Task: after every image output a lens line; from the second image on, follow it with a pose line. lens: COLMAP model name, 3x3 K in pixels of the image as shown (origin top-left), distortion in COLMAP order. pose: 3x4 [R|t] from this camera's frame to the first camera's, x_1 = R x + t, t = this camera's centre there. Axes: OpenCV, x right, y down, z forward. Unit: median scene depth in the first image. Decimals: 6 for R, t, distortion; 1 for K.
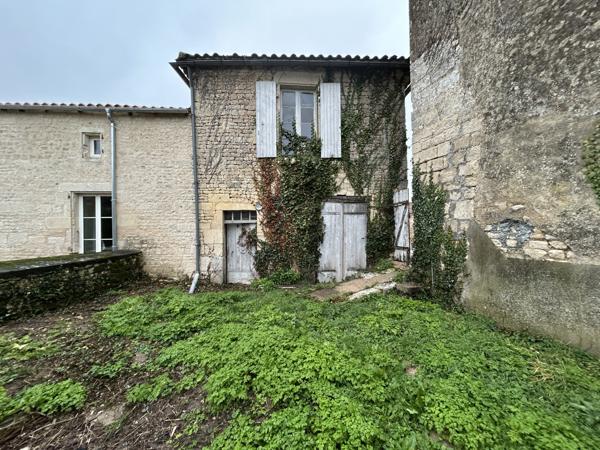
lens RADIAL K [[411.0, 0, 300.0], [0, 411.0, 225.0], [0, 0, 1]] dist [-0.000050, -0.000498]
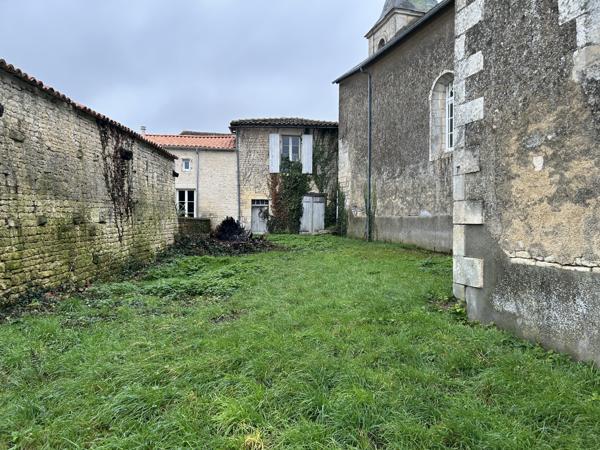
lens RADIAL K [[411.0, 0, 300.0], [0, 411.0, 225.0], [0, 0, 1]] dist [-0.000050, -0.000498]
pose [[0.999410, 0.017708, 0.029431, -0.011435], [-0.018709, 0.999244, 0.034070, 0.015754], [-0.028805, -0.034601, 0.998986, -0.959443]]
